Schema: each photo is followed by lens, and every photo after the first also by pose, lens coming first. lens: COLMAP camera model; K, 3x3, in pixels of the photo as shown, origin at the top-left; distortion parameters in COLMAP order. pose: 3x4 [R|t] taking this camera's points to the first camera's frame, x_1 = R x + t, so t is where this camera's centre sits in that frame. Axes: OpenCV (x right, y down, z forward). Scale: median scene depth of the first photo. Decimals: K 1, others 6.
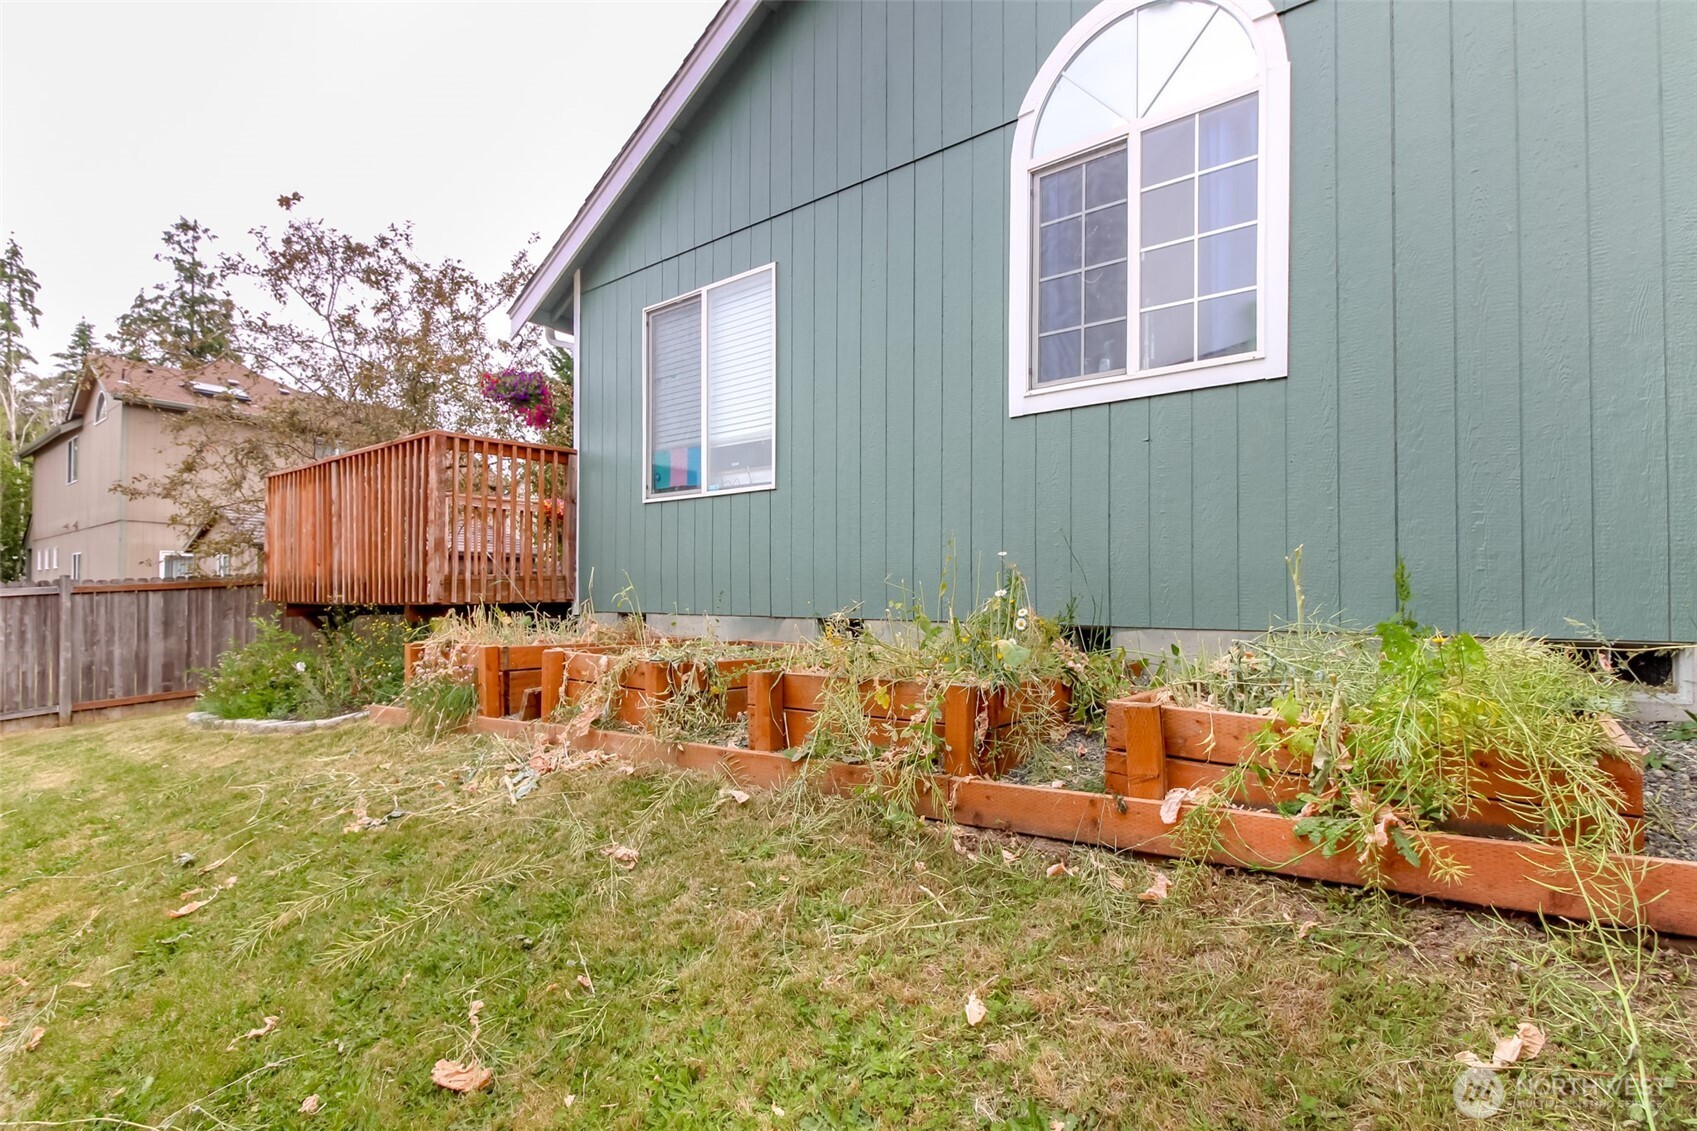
lens RADIAL K [[783.0, 0, 848.5], [0, 783.0, 565.5], [0, 0, 1]] dist [0.000058, -0.000395]
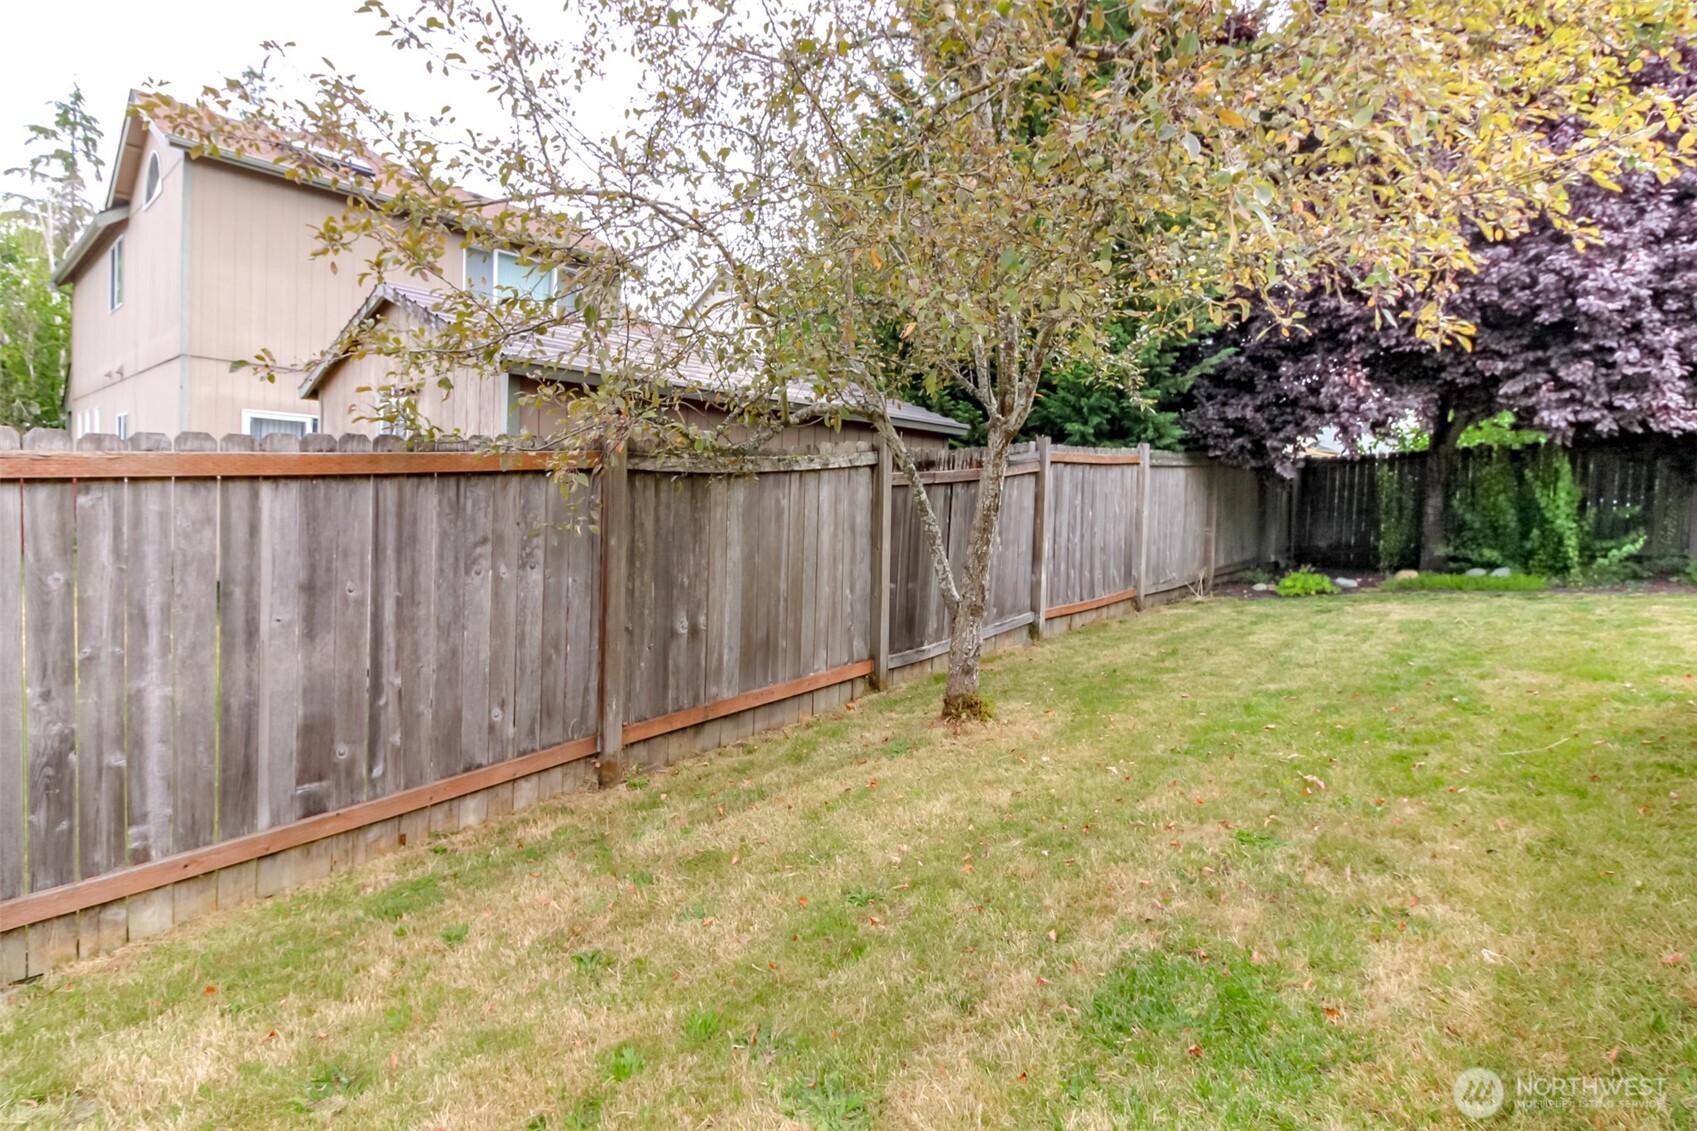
lens RADIAL K [[788.9, 0, 802.4], [0, 788.9, 514.5], [0, 0, 1]] dist [0.000226, -0.001243]
pose [[0.995396, 0.042008, -0.086156, -0.648462], [-0.037466, 0.997855, 0.053675, 0.022045], [0.088226, -0.050200, 0.994835, 0.705894]]
